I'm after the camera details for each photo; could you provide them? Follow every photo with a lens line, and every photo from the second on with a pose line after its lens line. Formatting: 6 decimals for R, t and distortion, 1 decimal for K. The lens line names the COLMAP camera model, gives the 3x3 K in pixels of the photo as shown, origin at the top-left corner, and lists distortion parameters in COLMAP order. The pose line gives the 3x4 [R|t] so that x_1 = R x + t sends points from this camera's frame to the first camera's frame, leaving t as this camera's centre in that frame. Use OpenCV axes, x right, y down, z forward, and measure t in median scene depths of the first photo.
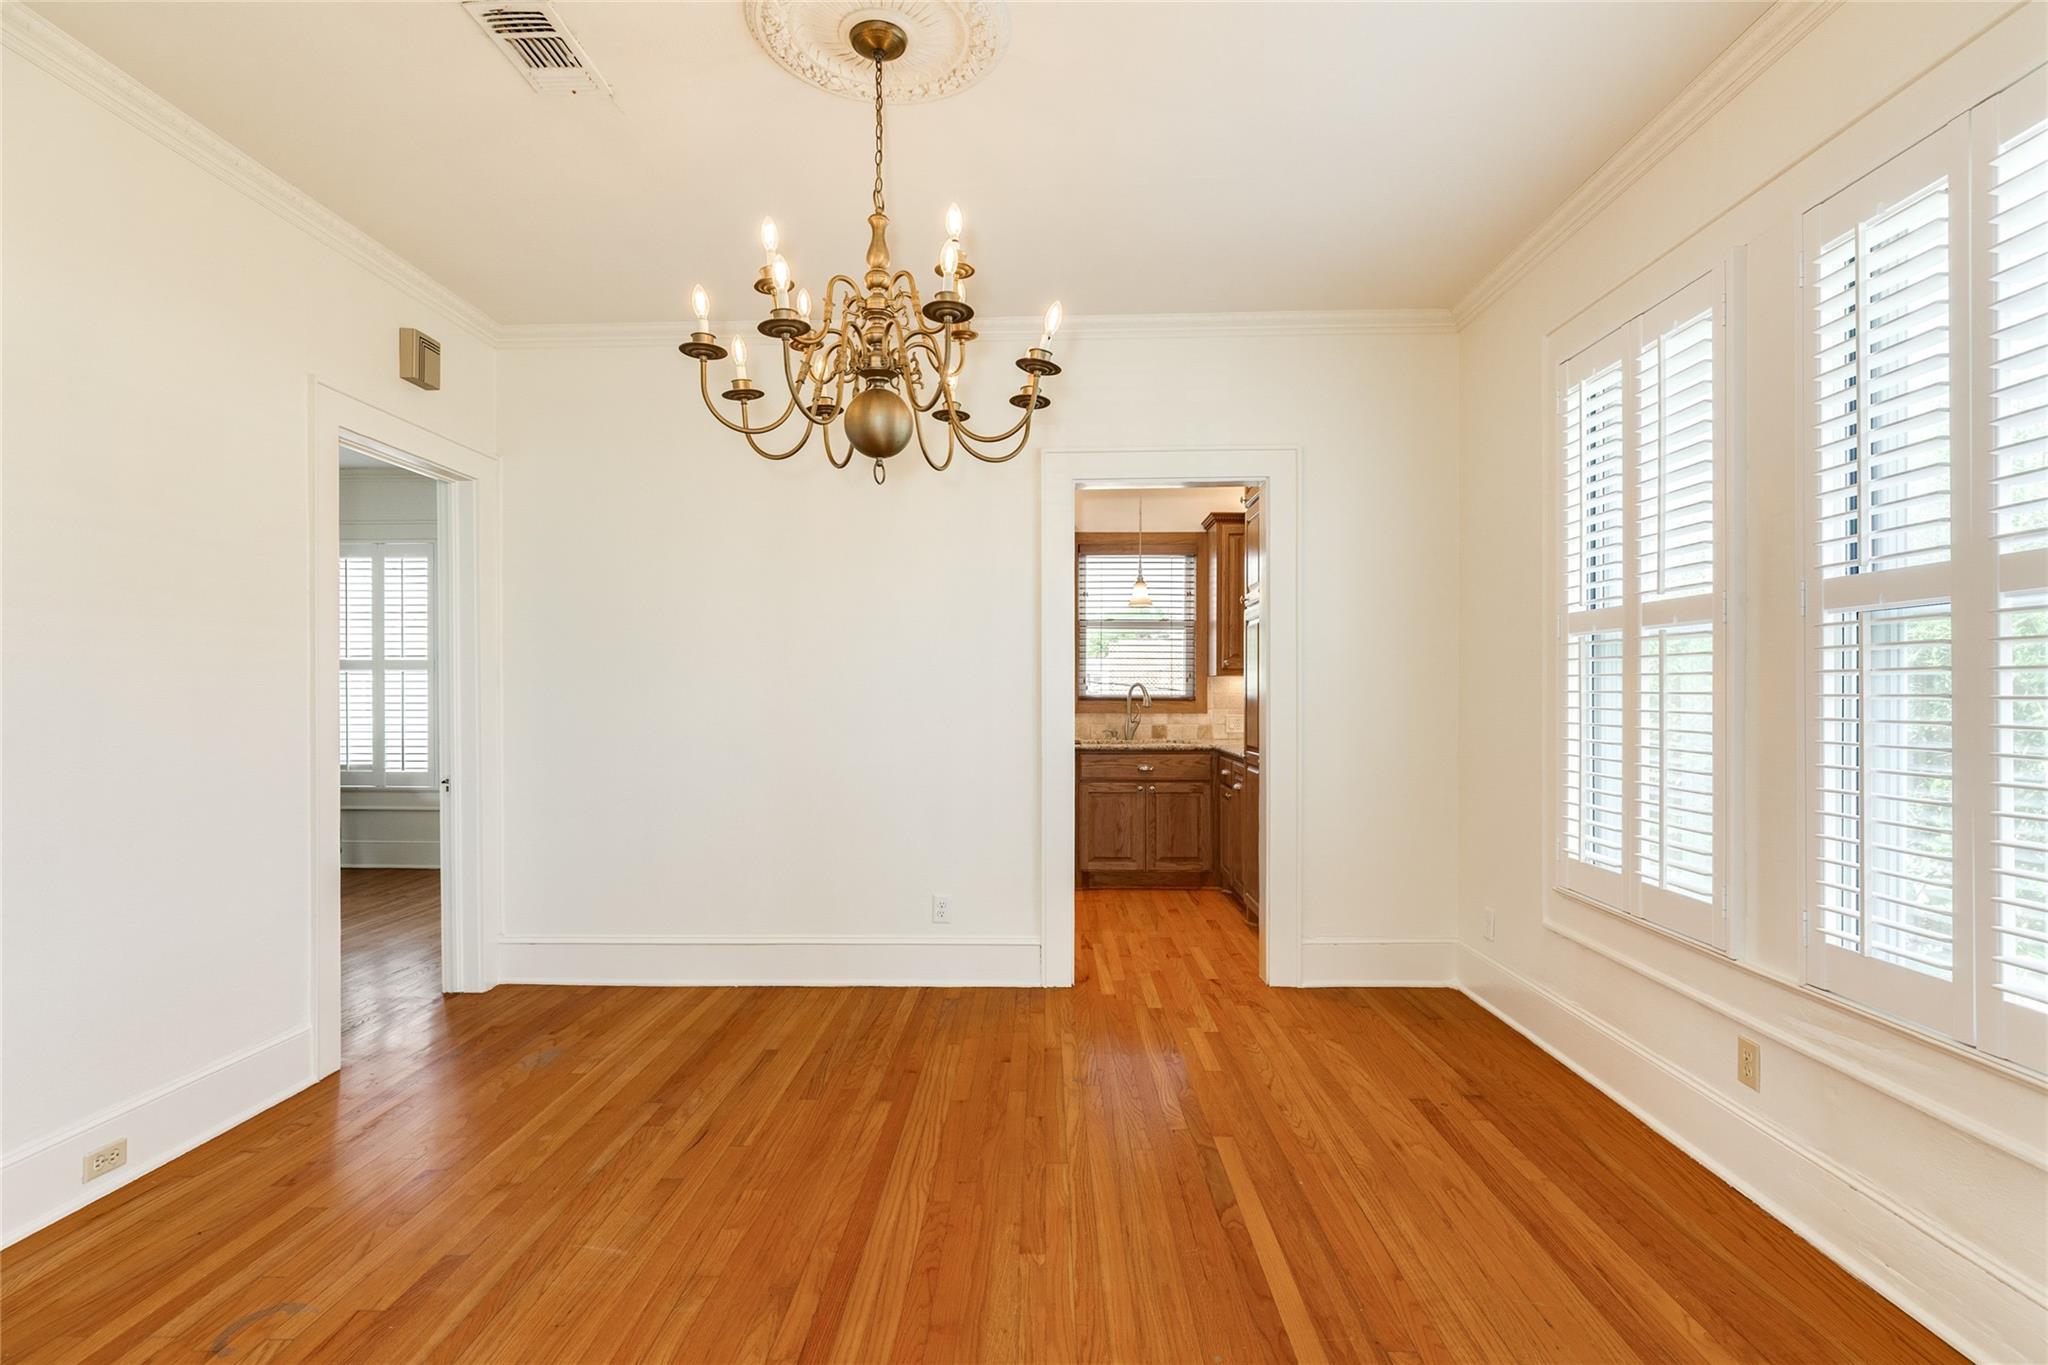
lens RADIAL K [[995.9, 0, 1024.0], [0, 995.9, 682.5], [0, 0, 1]] dist [0.001309, 0.000093]
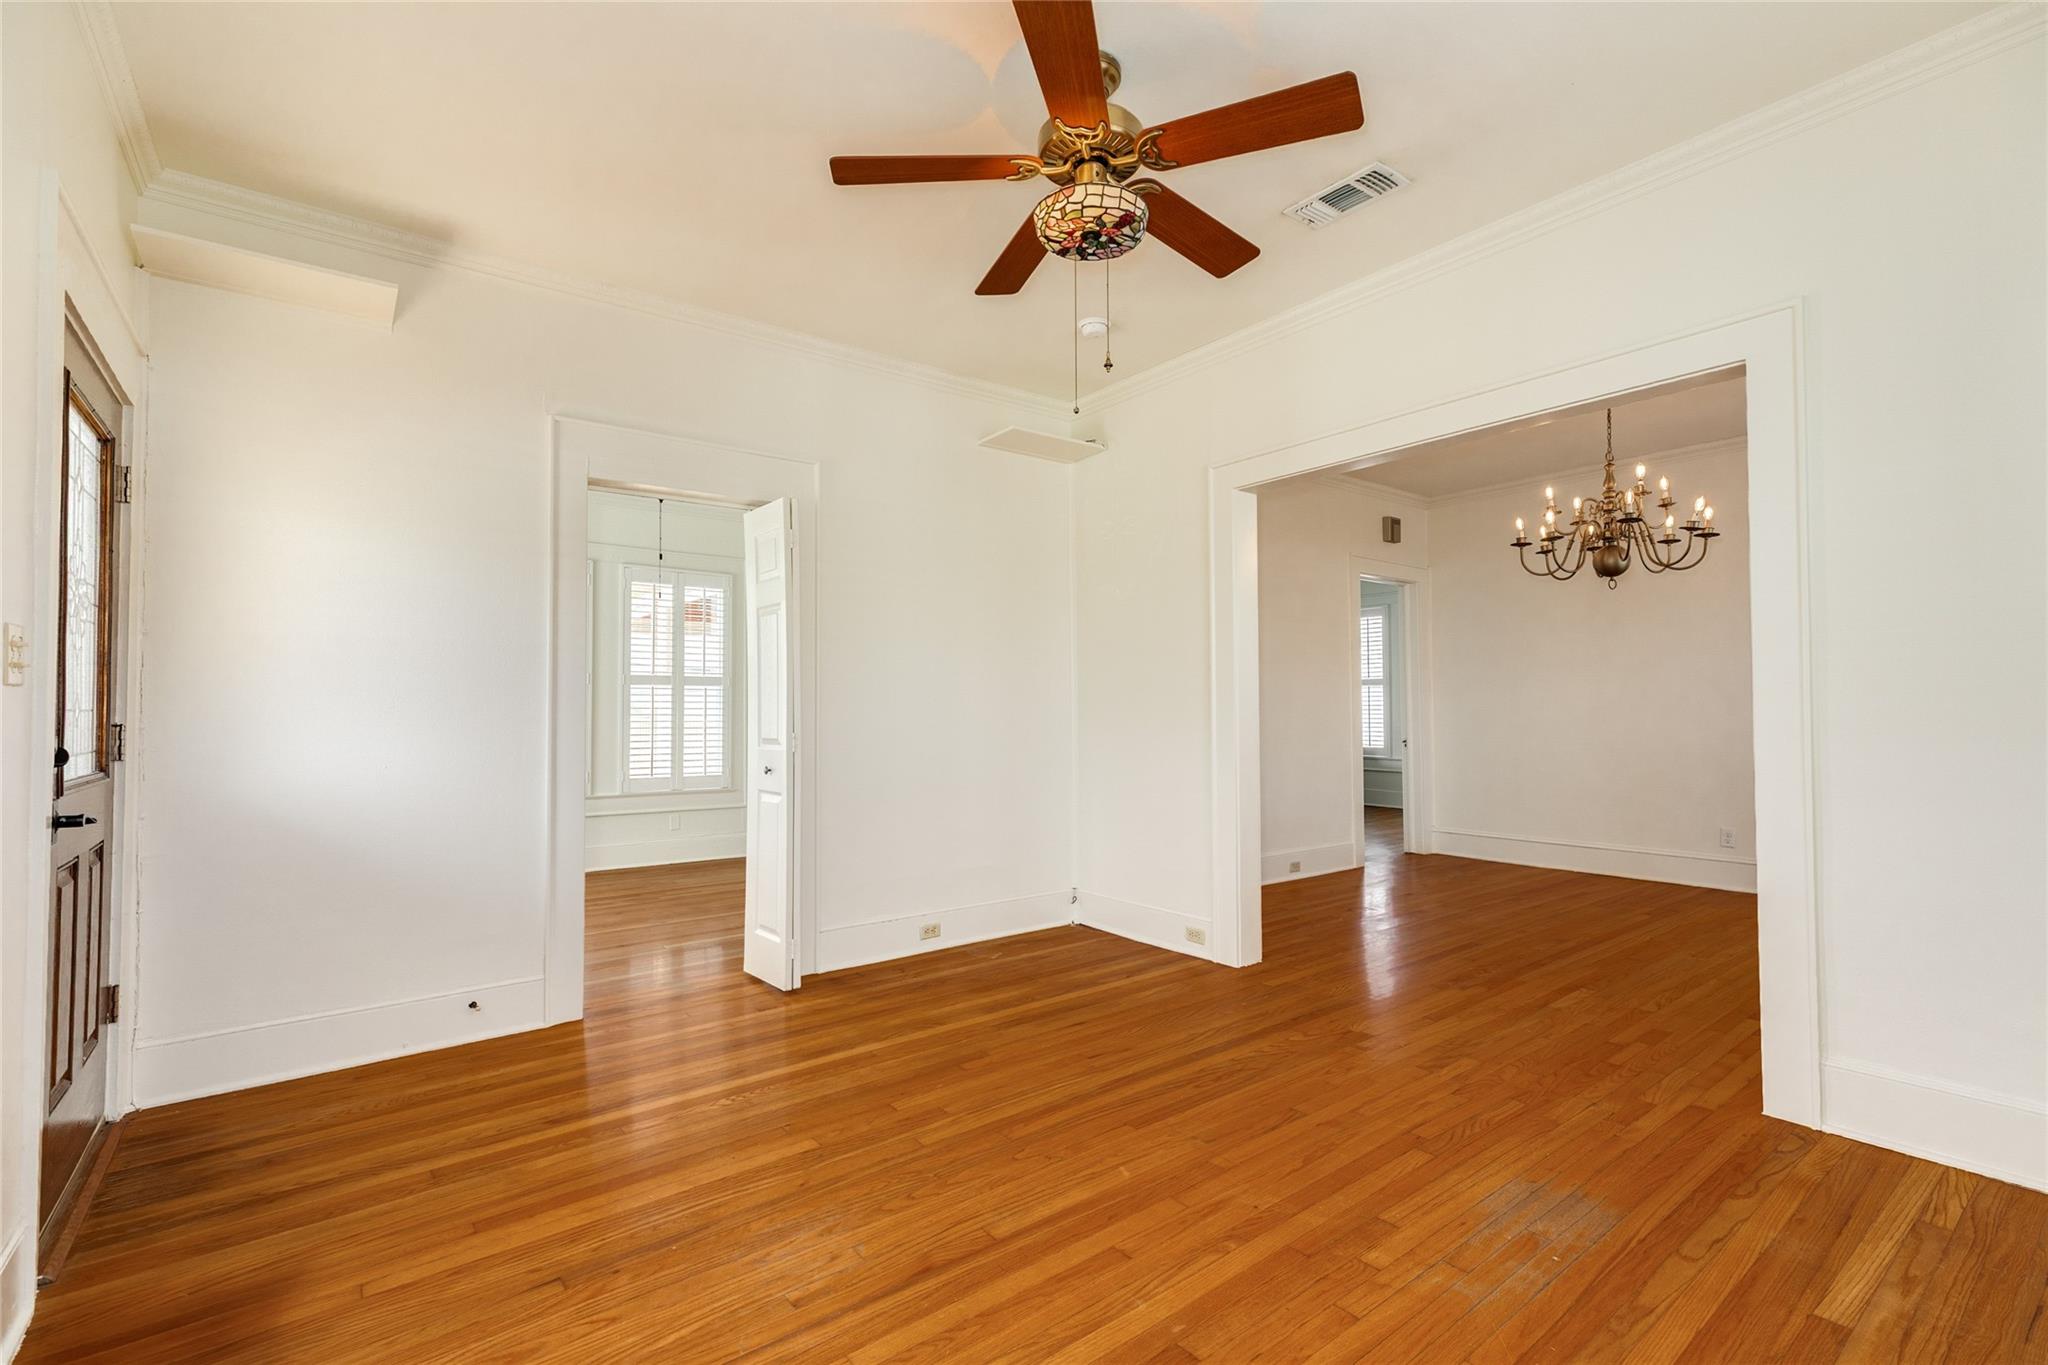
lens RADIAL K [[913.1, 0, 1024.0], [0, 913.1, 682.5], [0, 0, 1]] dist [0.001042, 0.000113]
pose [[0.631439, -0.018348, -0.775208, 0.353840], [0.004888, 0.999794, -0.019682, 0.019219], [0.775410, 0.008639, 0.631399, -0.746237]]
